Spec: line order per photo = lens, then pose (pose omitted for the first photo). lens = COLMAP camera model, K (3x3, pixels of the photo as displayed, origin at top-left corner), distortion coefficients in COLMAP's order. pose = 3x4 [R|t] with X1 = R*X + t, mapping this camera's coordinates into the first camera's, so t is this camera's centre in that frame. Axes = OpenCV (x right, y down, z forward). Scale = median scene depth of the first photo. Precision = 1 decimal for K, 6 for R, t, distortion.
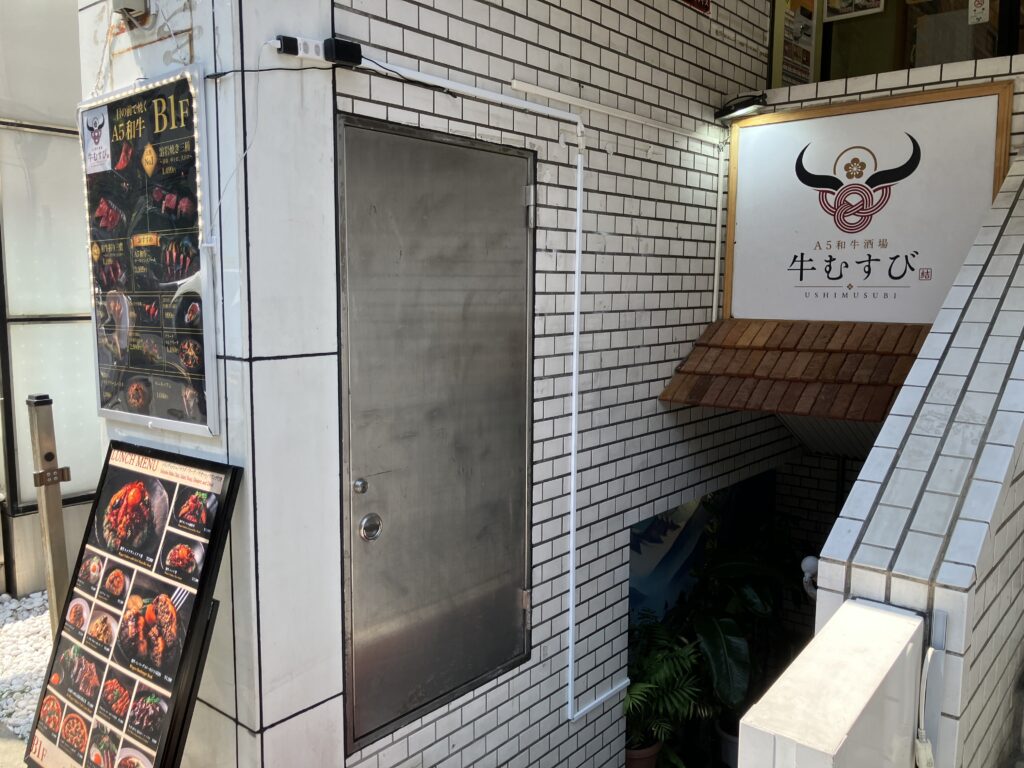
lens RADIAL K [[845.4, 0, 509.8], [0, 845.4, 385.2], [0, 0, 1]] dist [0.045381, -0.077131]
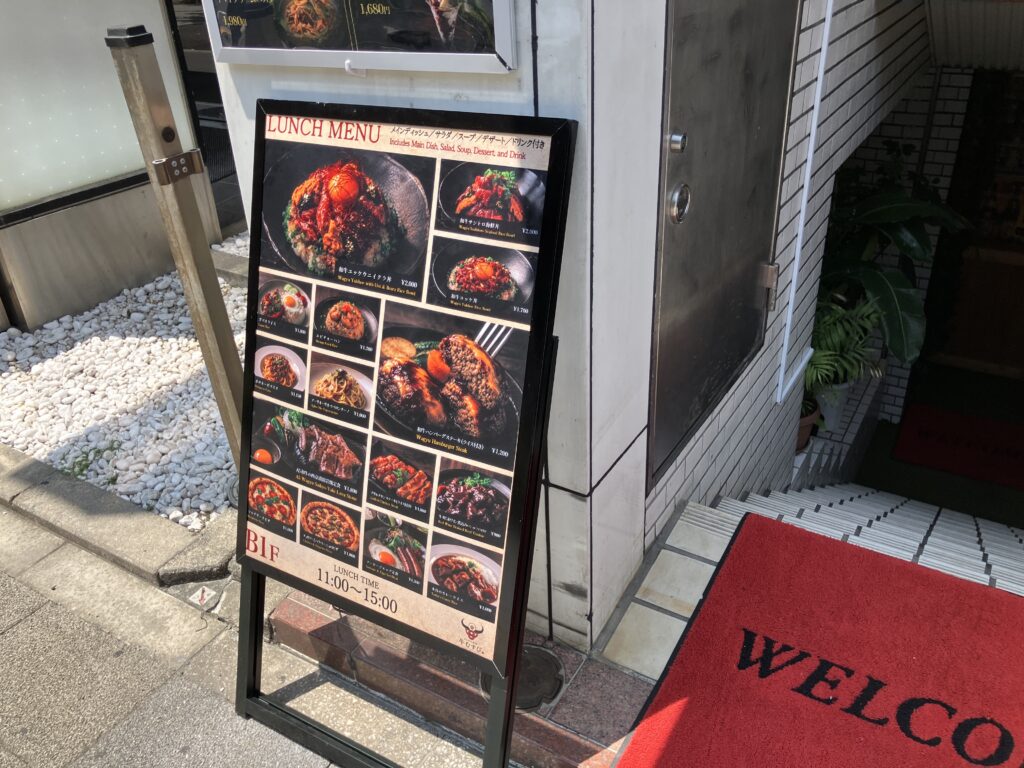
lens RADIAL K [[845.4, 0, 512.3], [0, 845.4, 390.6], [0, 0, 1]] dist [0.045381, -0.077131]
pose [[0.988537, -0.113515, 0.099548, -0.417377], [0.065126, 0.915435, 0.397163, 0.028184], [-0.136214, -0.386127, 0.912333, 0.366365]]
